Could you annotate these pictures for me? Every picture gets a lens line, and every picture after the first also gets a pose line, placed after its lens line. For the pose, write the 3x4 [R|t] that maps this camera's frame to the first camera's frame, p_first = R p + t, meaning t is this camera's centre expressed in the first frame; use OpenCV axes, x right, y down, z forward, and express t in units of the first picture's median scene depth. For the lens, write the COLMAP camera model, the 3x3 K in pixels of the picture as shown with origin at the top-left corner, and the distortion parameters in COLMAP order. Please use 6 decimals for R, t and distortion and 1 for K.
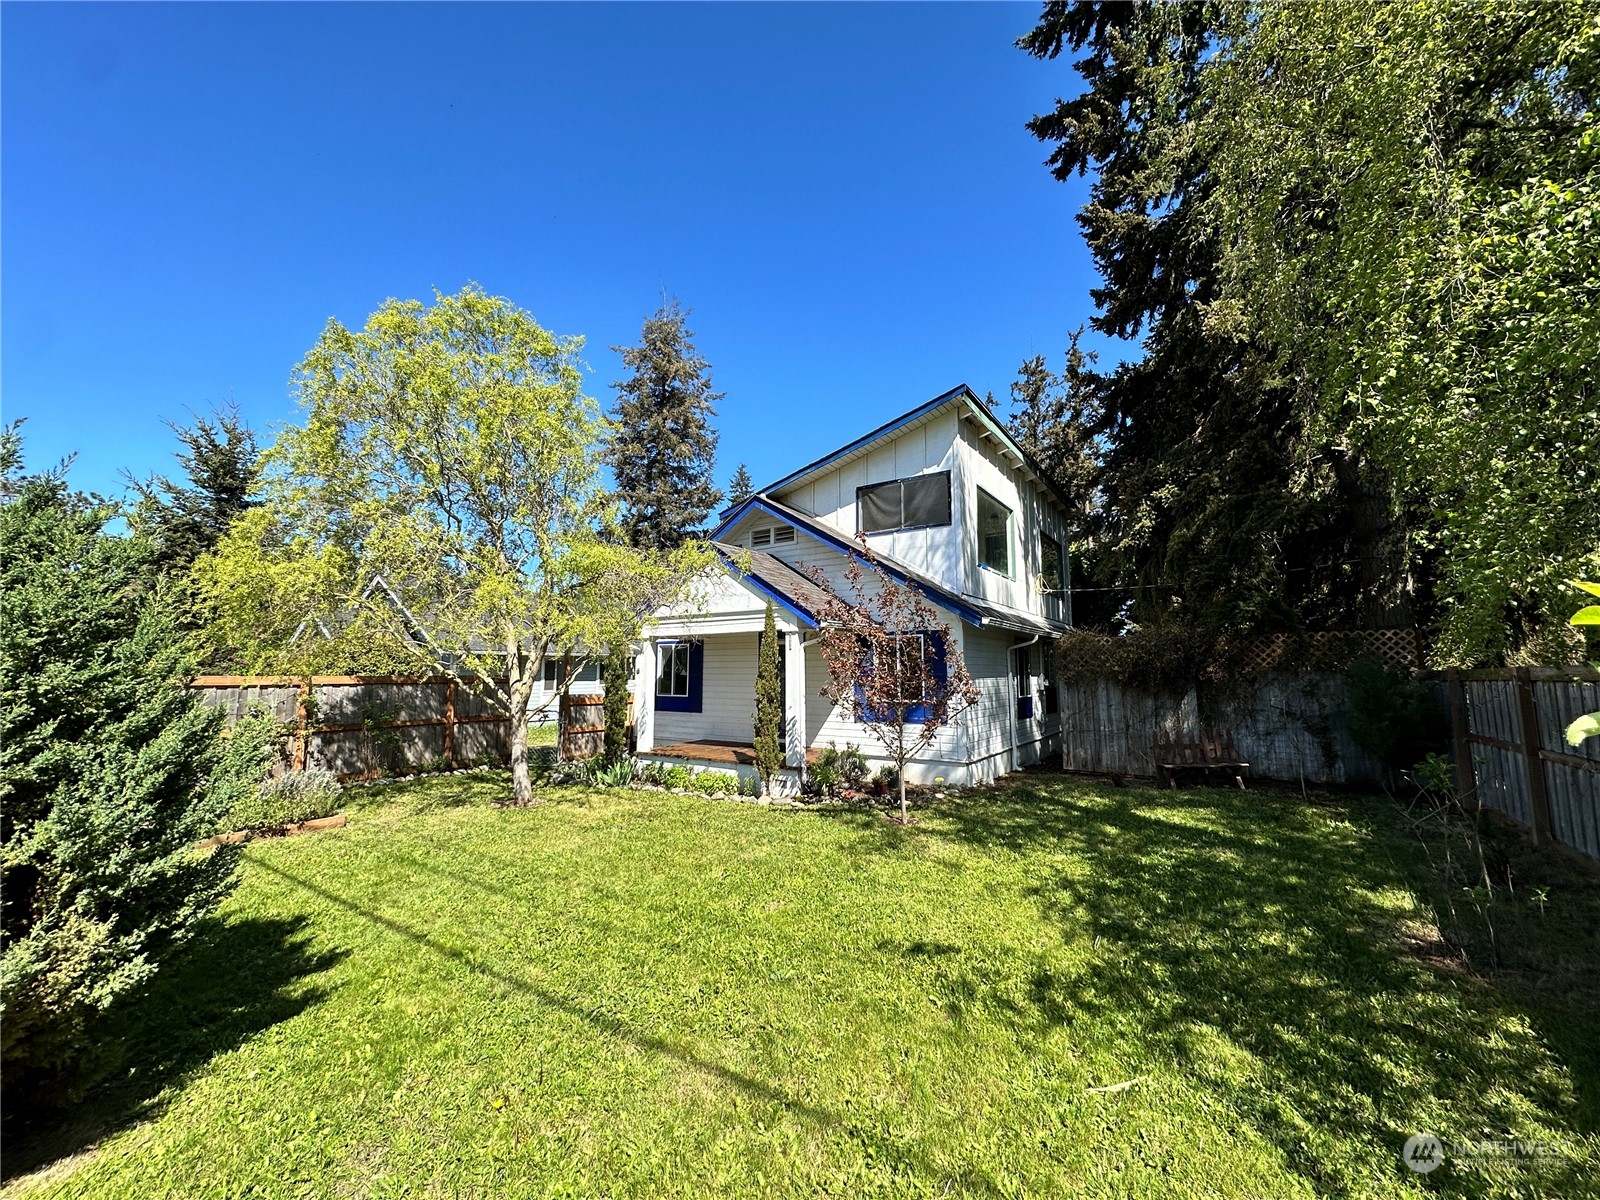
lens RADIAL K [[637.3, 0, 798.7], [0, 637.3, 598.5], [0, 0, 1]] dist [-0.005033, 0.001175]
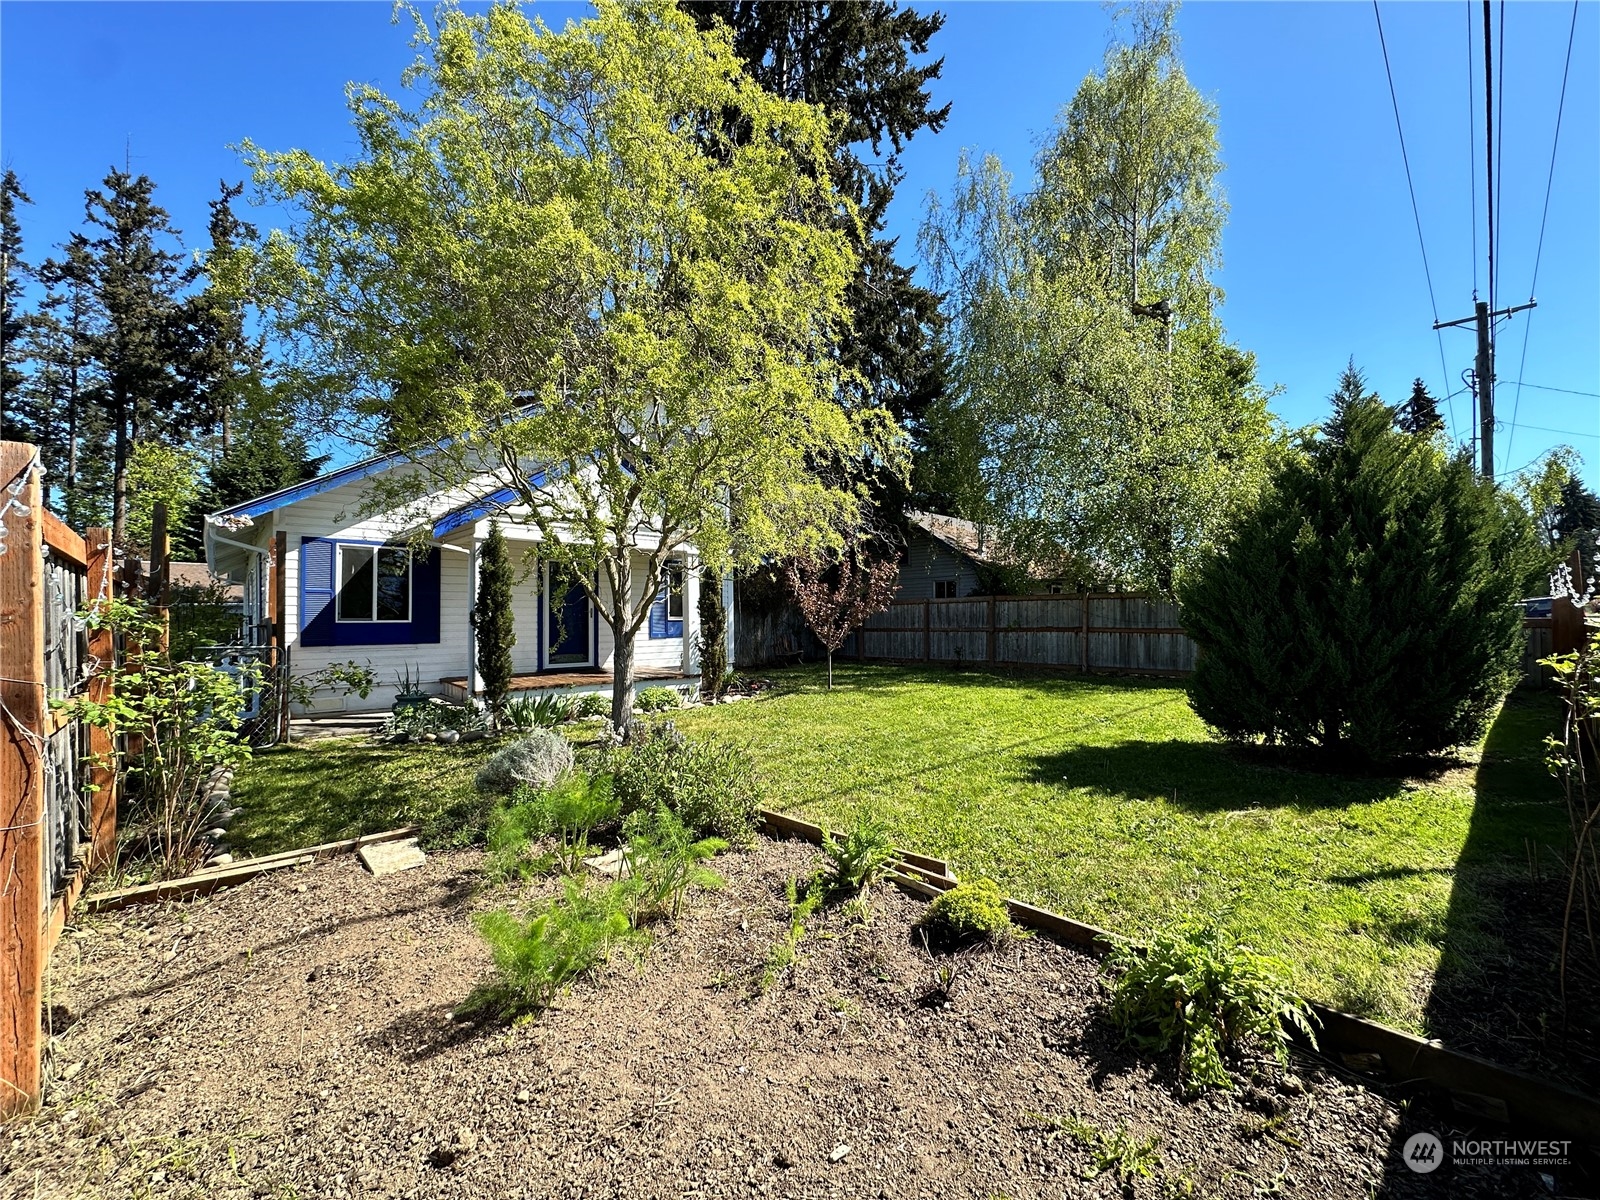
lens RADIAL K [[637.3, 0, 795.7], [0, 637.3, 606.9], [0, 0, 1]] dist [-0.005033, 0.001175]
pose [[0.228863, 0.017245, 0.973306, -2.058944], [-0.105524, 0.994391, 0.007194, 0.231025], [-0.967722, -0.104354, 0.229399, 1.134704]]
